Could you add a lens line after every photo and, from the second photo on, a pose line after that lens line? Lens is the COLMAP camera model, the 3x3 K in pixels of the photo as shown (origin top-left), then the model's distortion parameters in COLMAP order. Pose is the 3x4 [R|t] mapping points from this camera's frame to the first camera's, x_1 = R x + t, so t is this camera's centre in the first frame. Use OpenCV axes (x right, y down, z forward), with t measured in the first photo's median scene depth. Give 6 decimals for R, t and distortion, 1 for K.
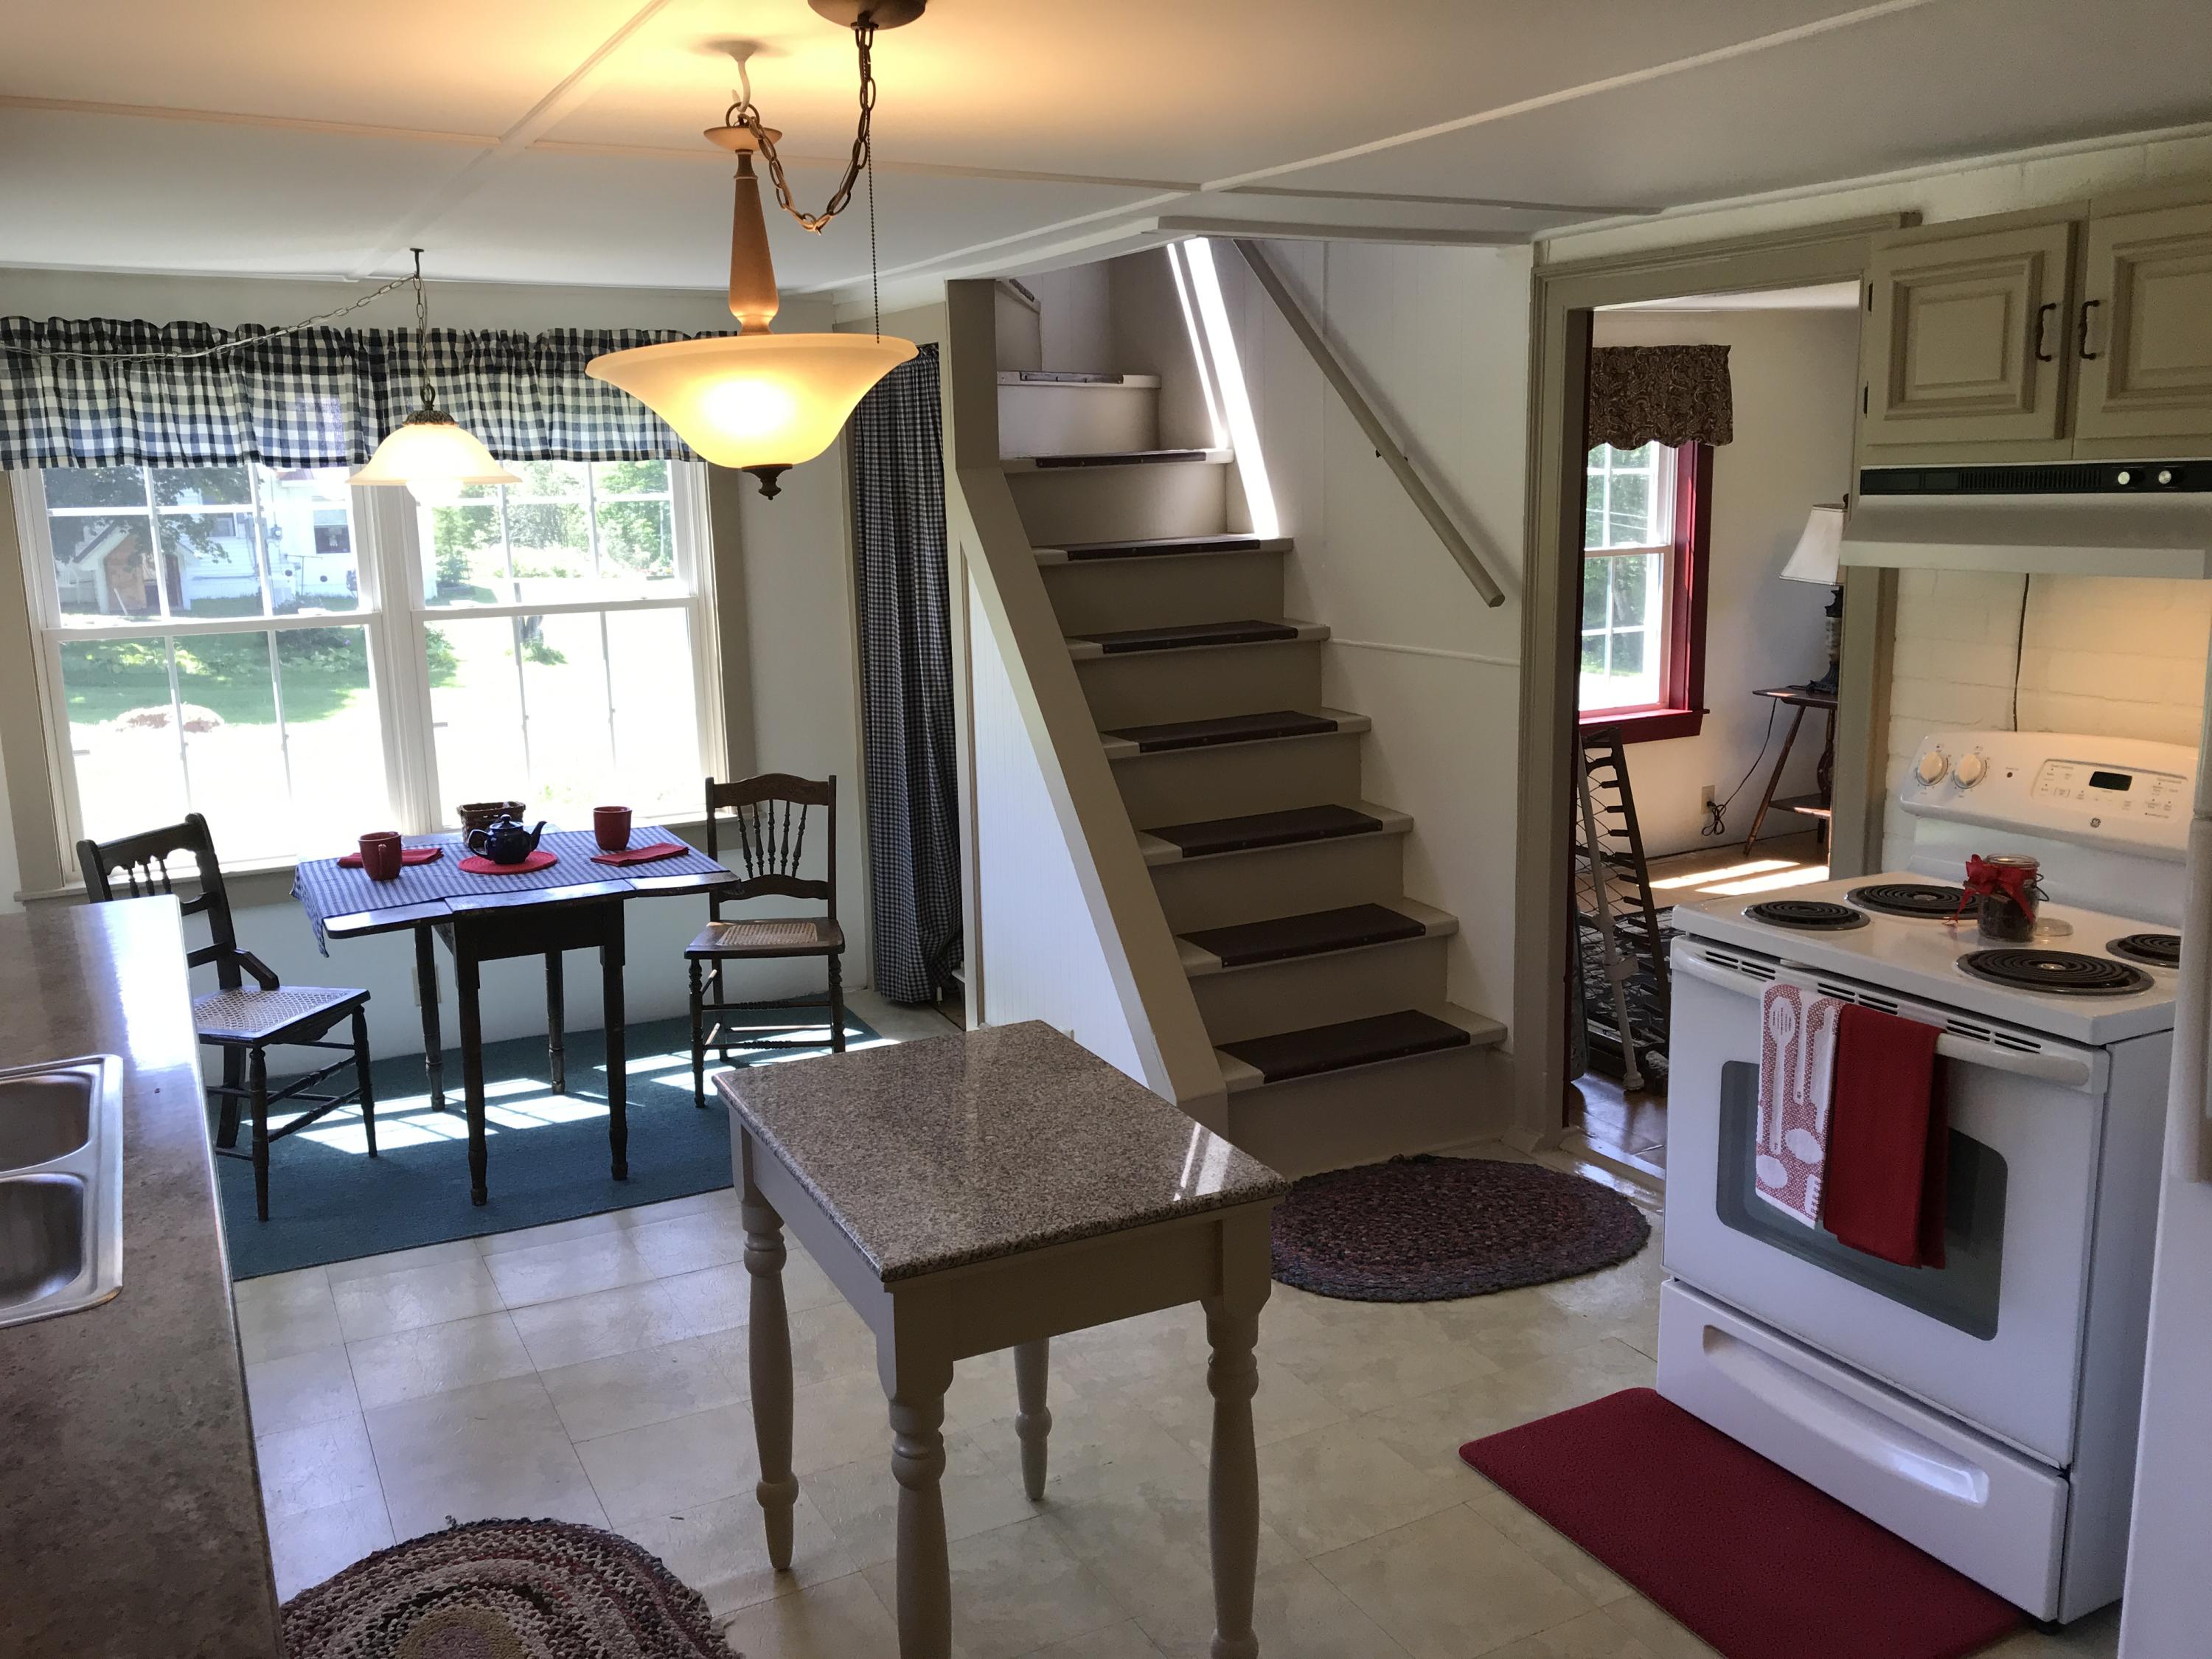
lens RADIAL K [[1834.6, 0, 1132.6], [0, 1834.6, 815.6], [0, 0, 1]] dist [0.021767, -0.011726]
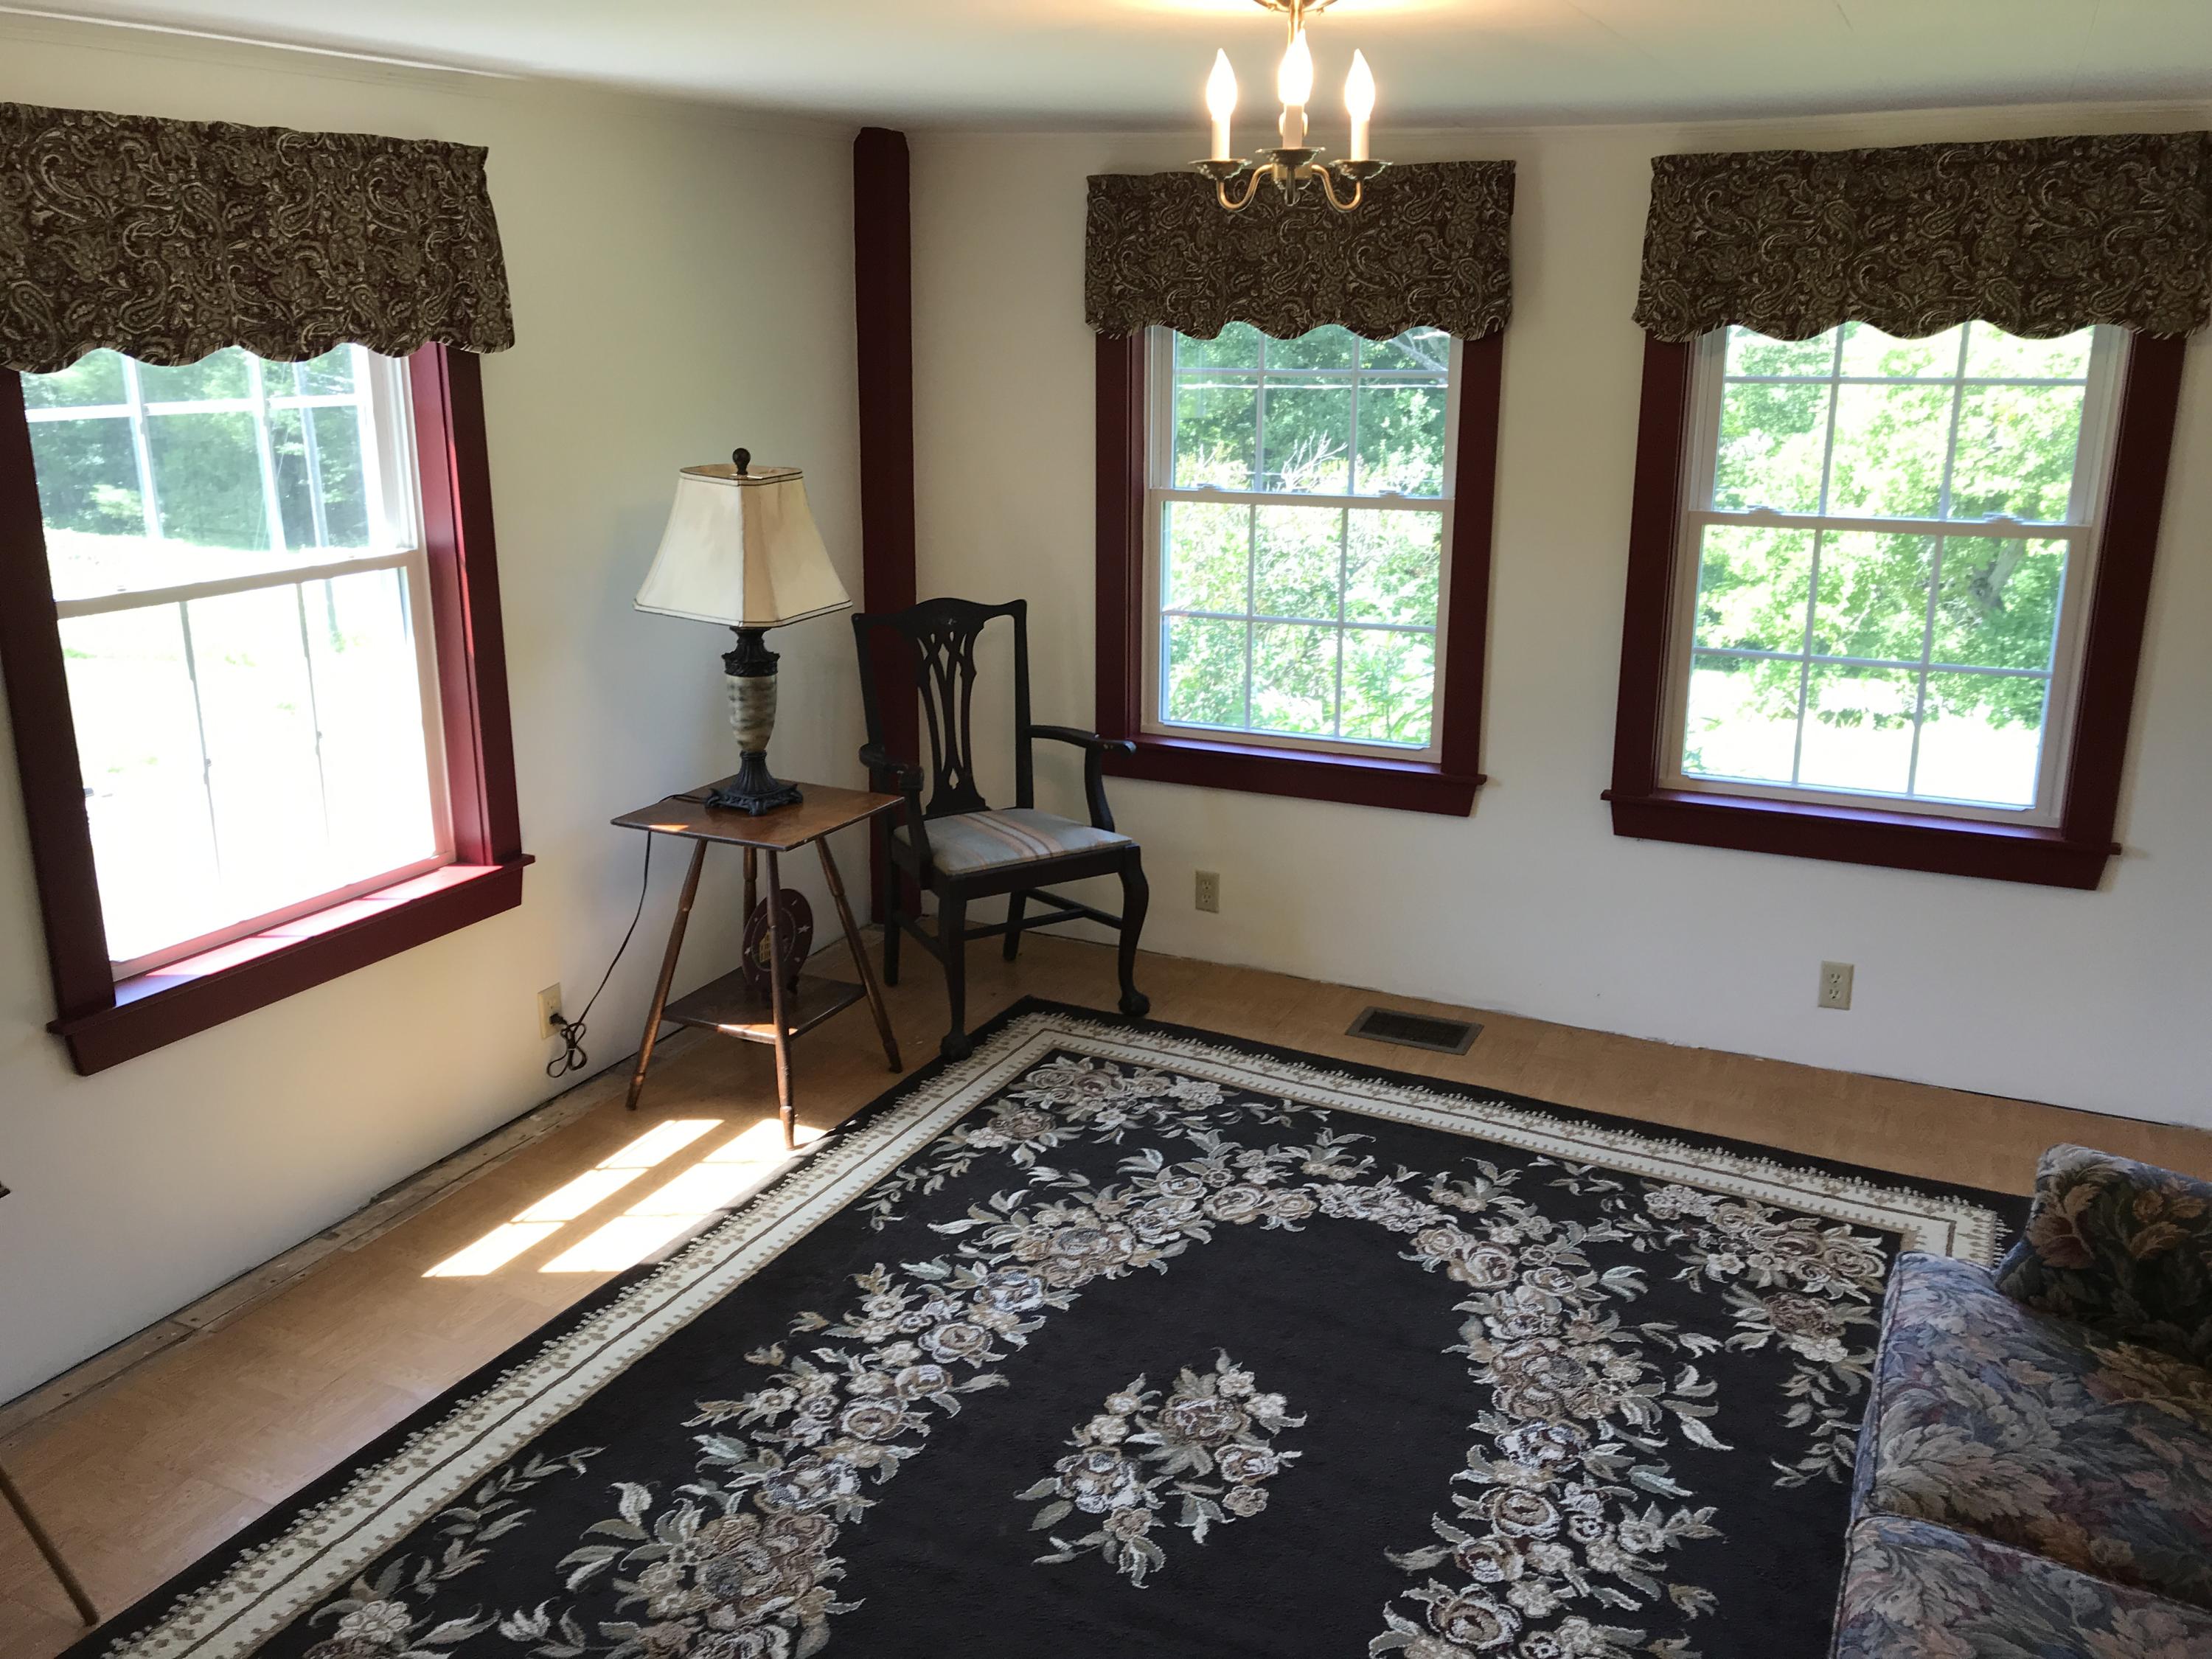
lens RADIAL K [[1809.7, 0, 1115.1], [0, 1809.7, 815.9], [0, 0, 1]] dist [0.058430, -0.070146]
pose [[0.807324, -0.131103, 0.575360, 0.356618], [0.088566, 0.990884, 0.101514, -0.258848], [-0.583424, -0.030997, 0.811576, 1.145073]]
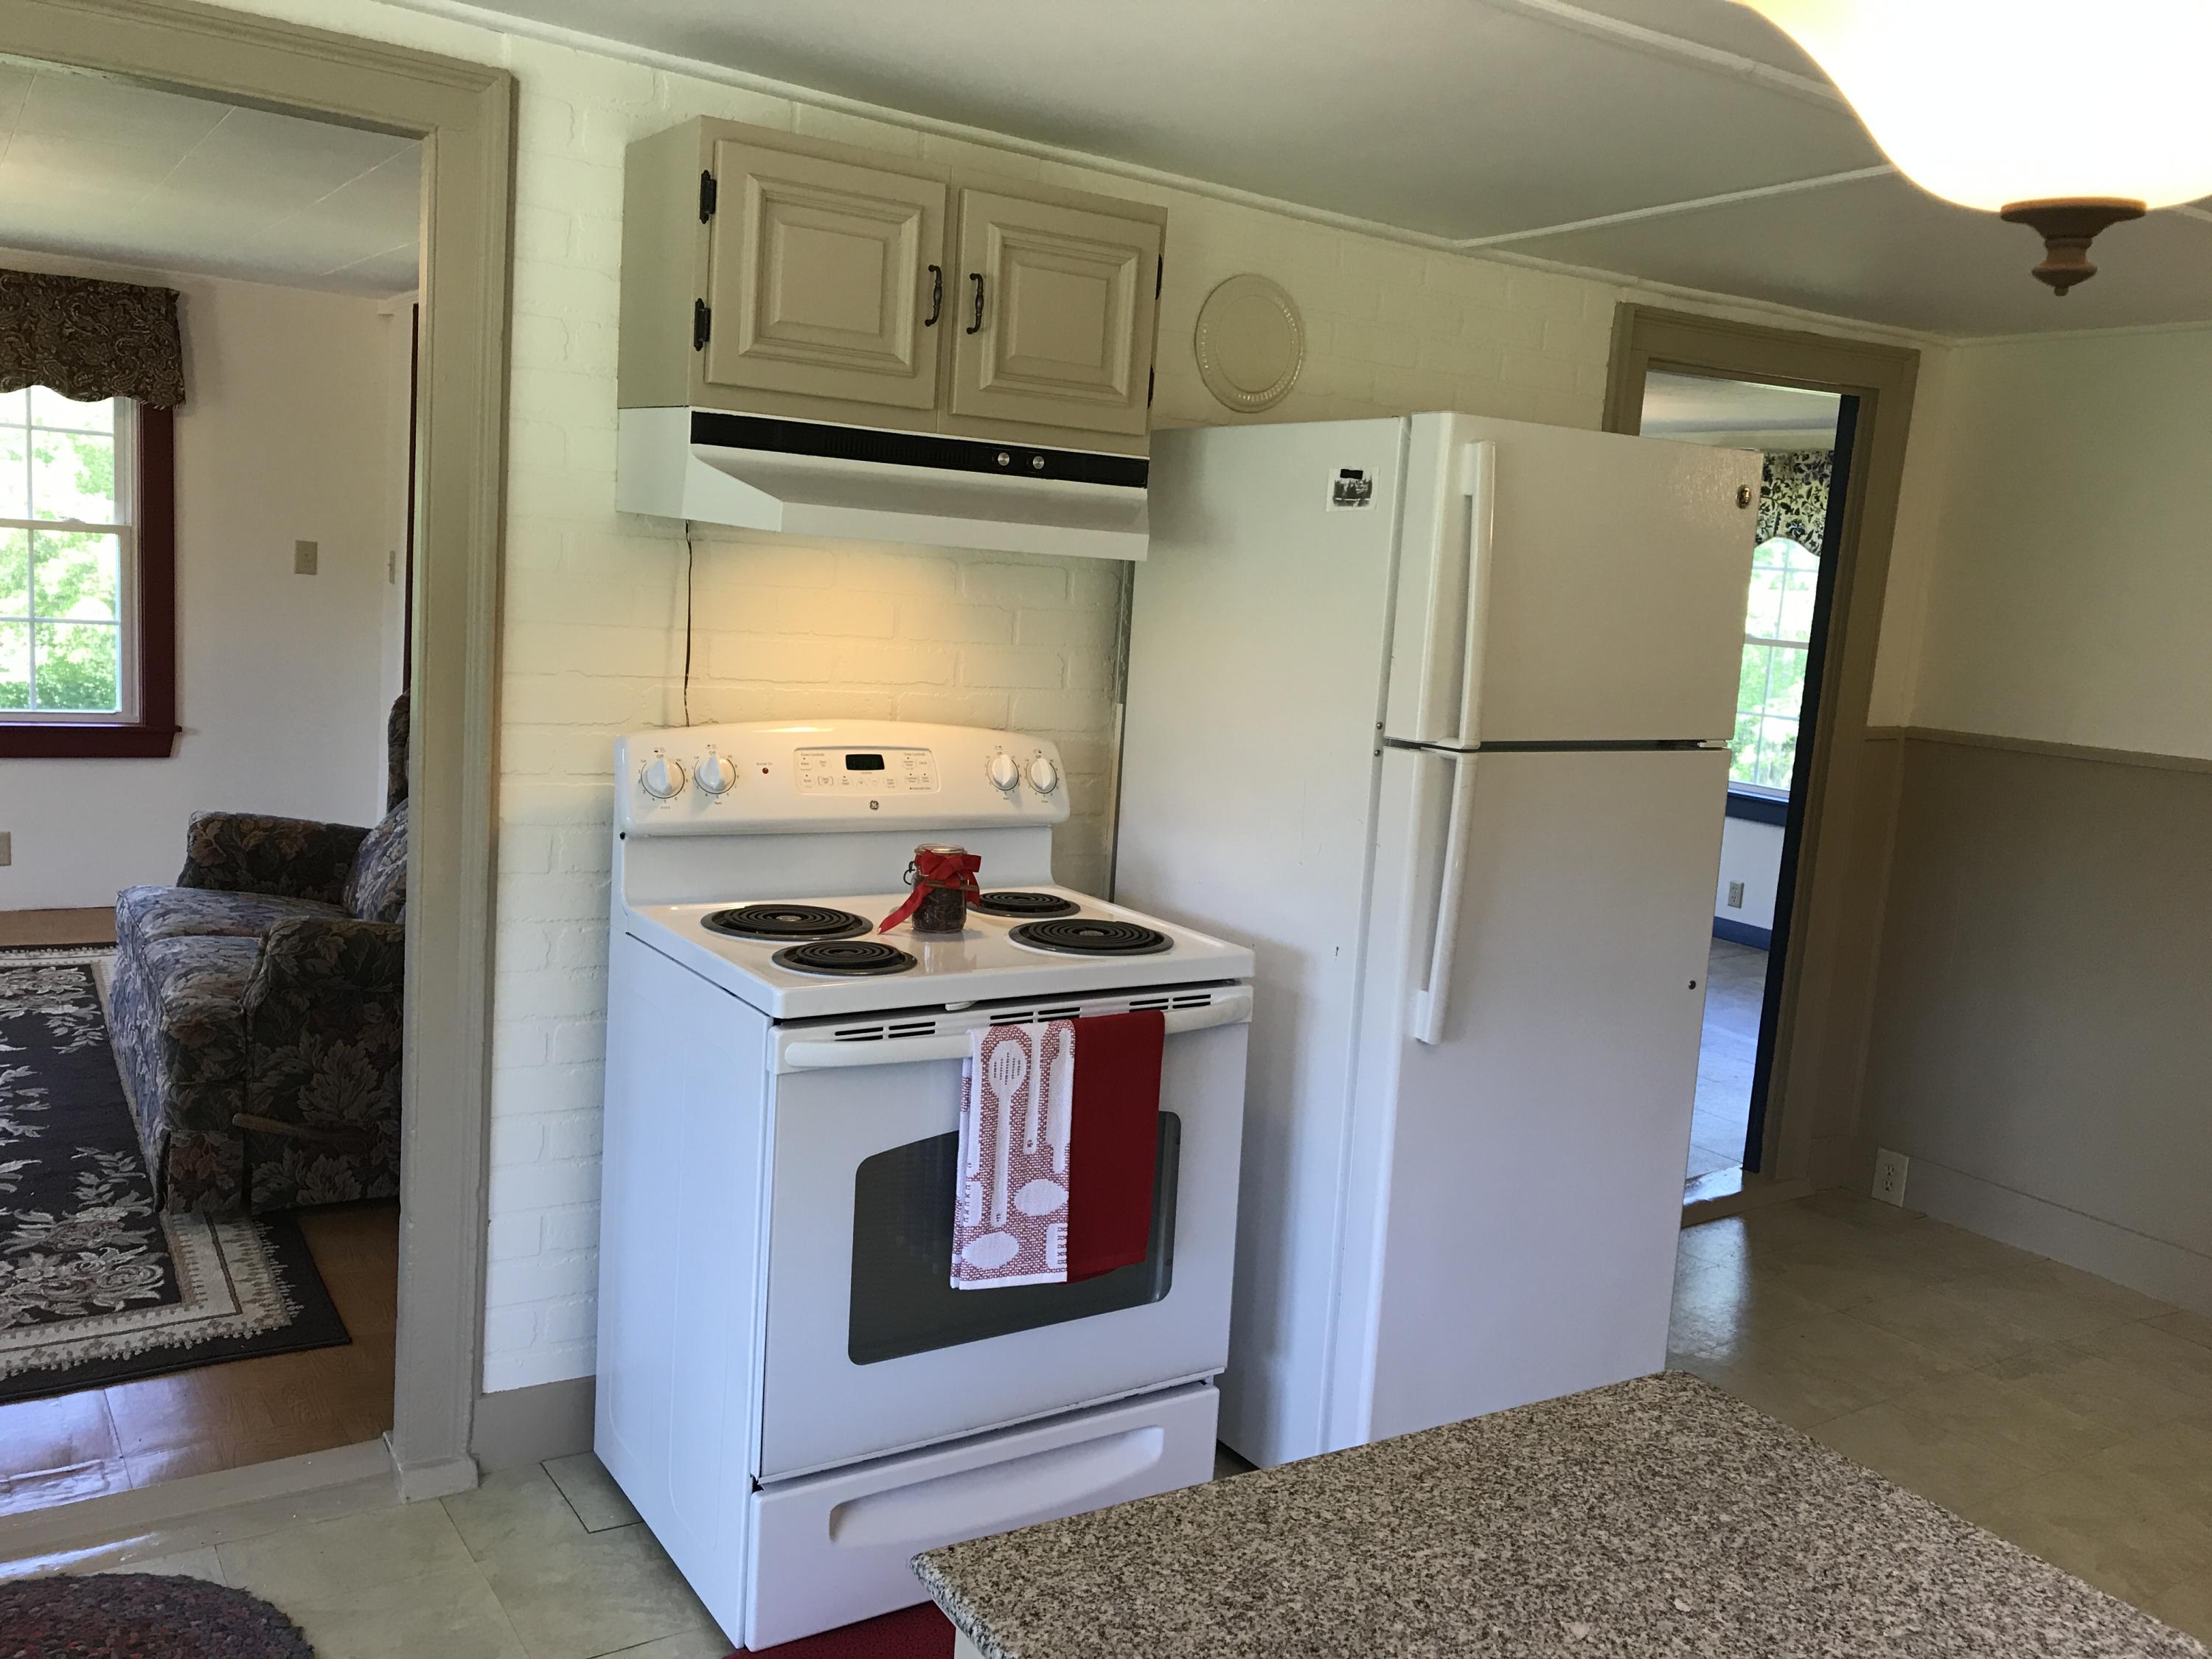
lens RADIAL K [[1809.7, 0, 1115.1], [0, 1809.7, 815.9], [0, 0, 1]] dist [0.058430, -0.070146]
pose [[-0.081721, -0.121533, 0.989217, -0.424374], [0.115777, 0.984660, 0.130538, -0.097589], [-0.989908, 0.125196, -0.066397, 0.901491]]
